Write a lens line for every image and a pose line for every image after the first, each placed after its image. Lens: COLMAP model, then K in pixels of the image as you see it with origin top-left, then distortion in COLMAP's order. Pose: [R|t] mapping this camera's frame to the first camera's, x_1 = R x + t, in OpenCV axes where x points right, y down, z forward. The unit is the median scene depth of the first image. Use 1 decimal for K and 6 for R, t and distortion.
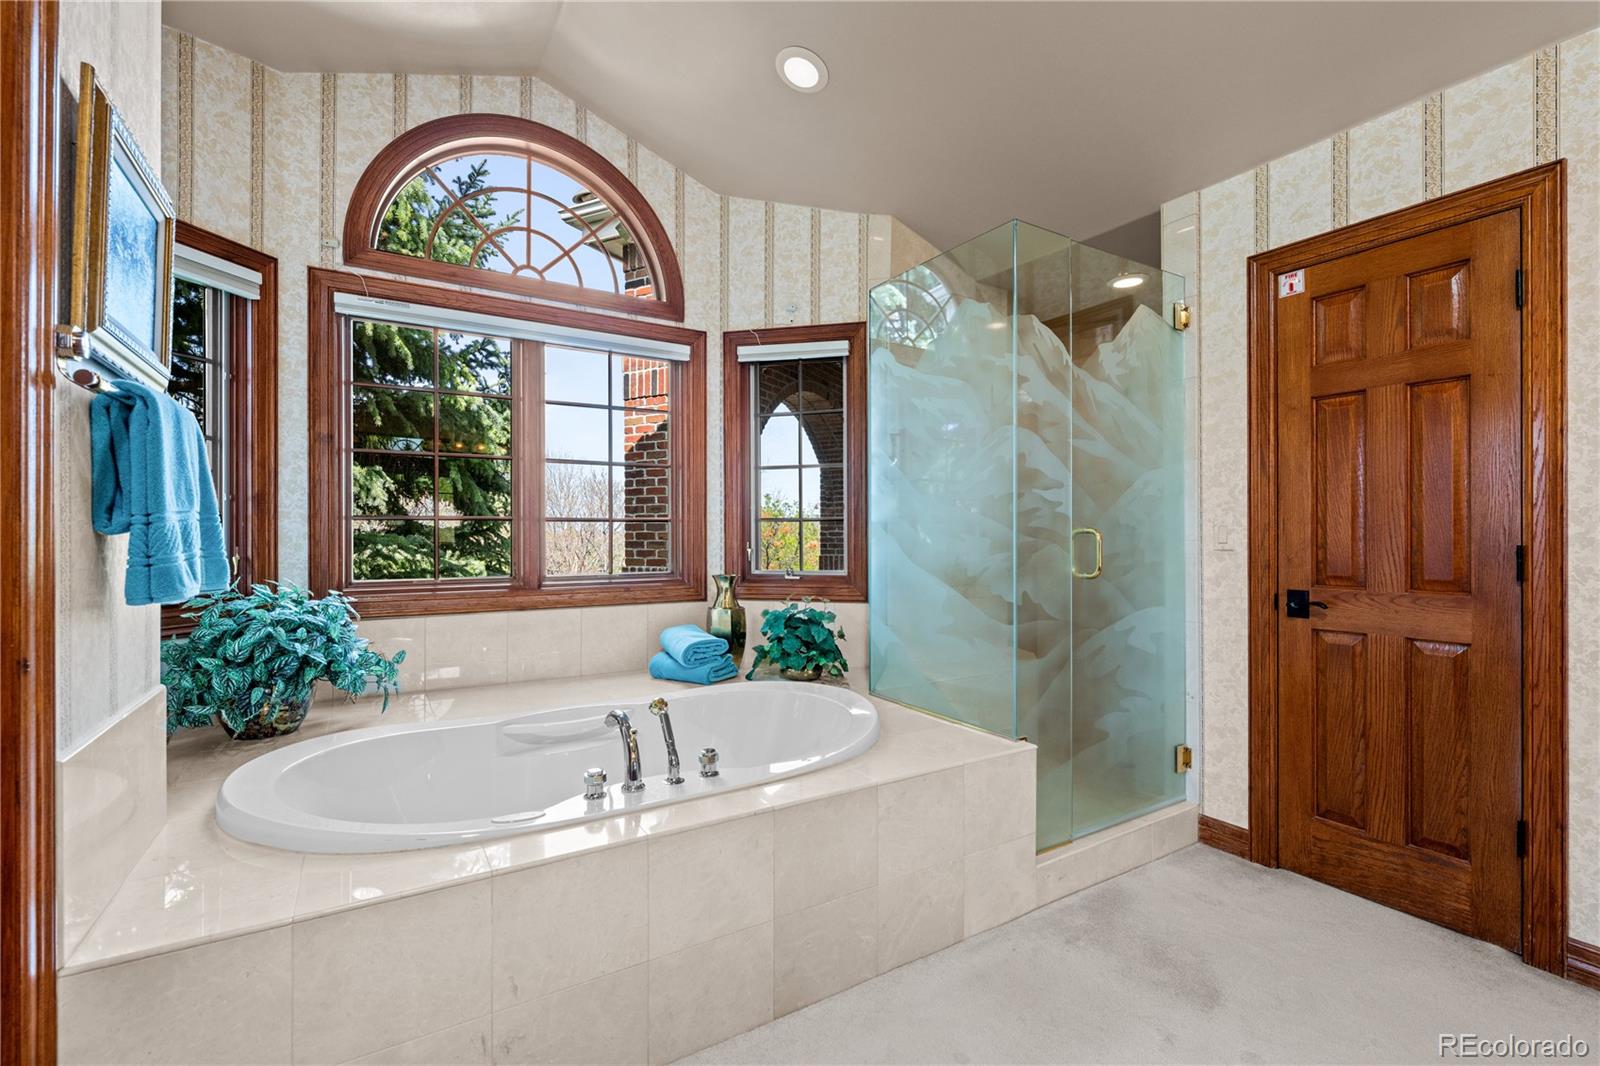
lens RADIAL K [[702.2, 0, 808.2], [0, 702.2, 538.8], [0, 0, 1]] dist [-0.004887, -0.000471]
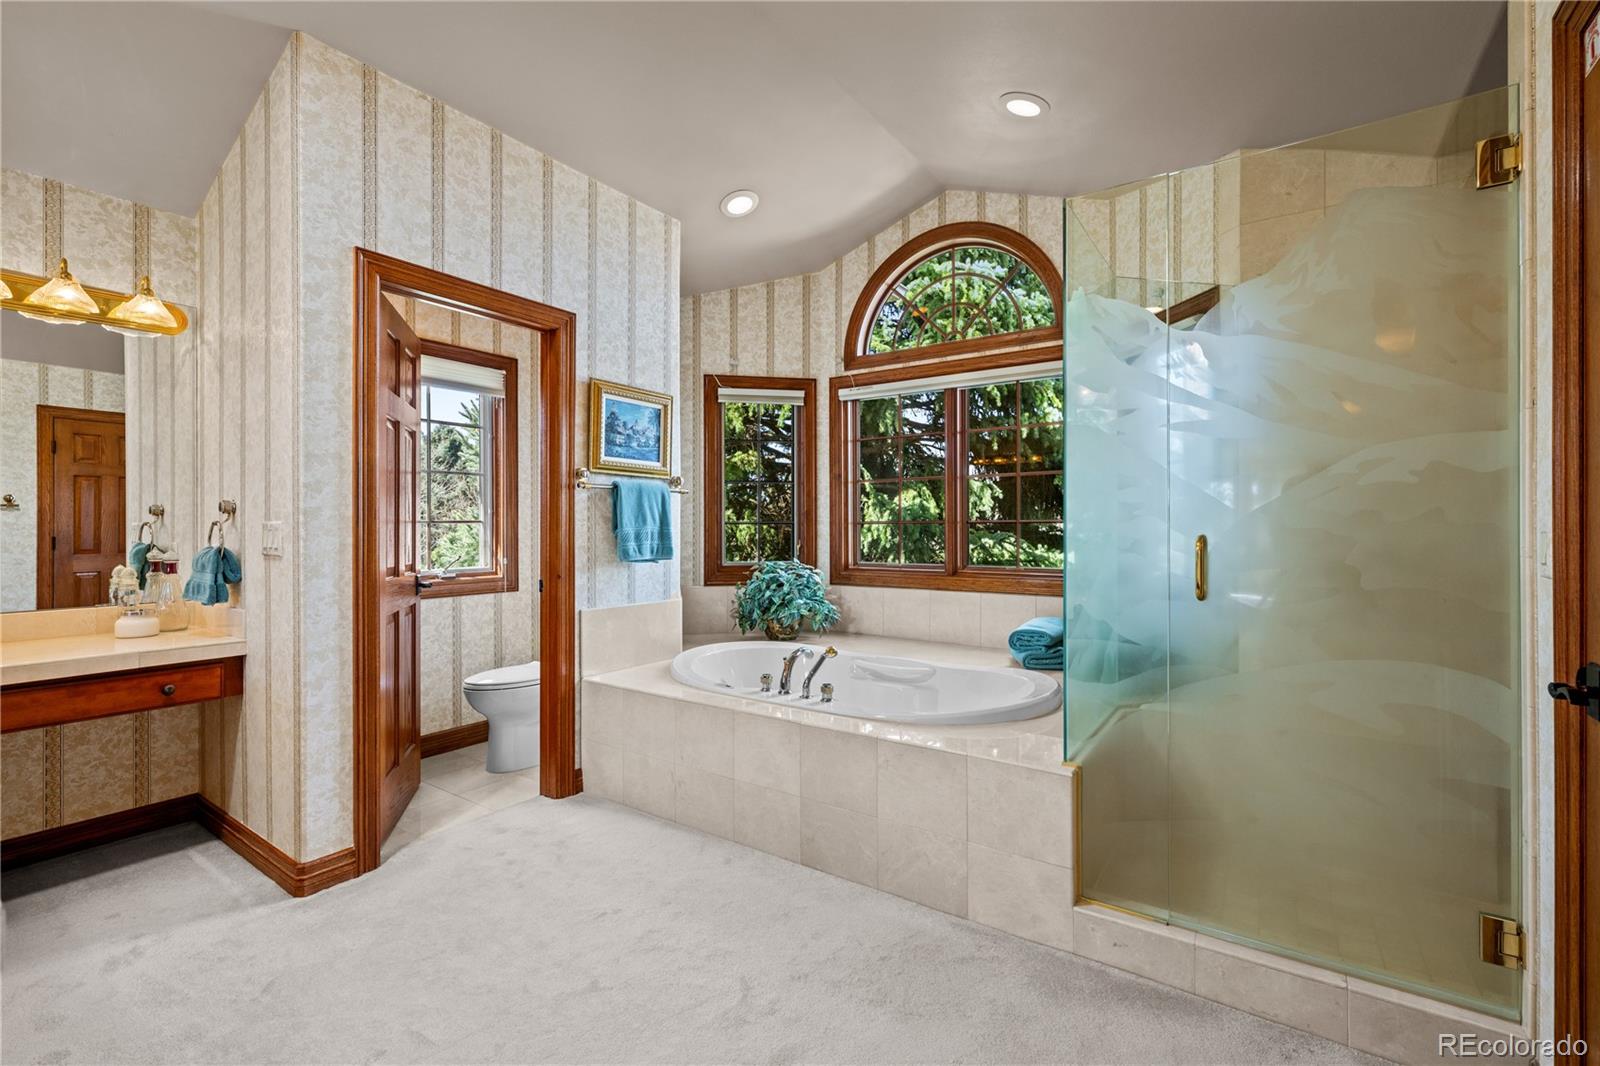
lens RADIAL K [[702.2, 0, 815.0], [0, 702.2, 528.1], [0, 0, 1]] dist [-0.004887, -0.000471]
pose [[0.401876, 0.002920, -0.915689, 0.808405], [-0.005899, 0.999982, 0.000600, -0.018694], [0.915675, 0.005160, 0.401886, 0.258073]]
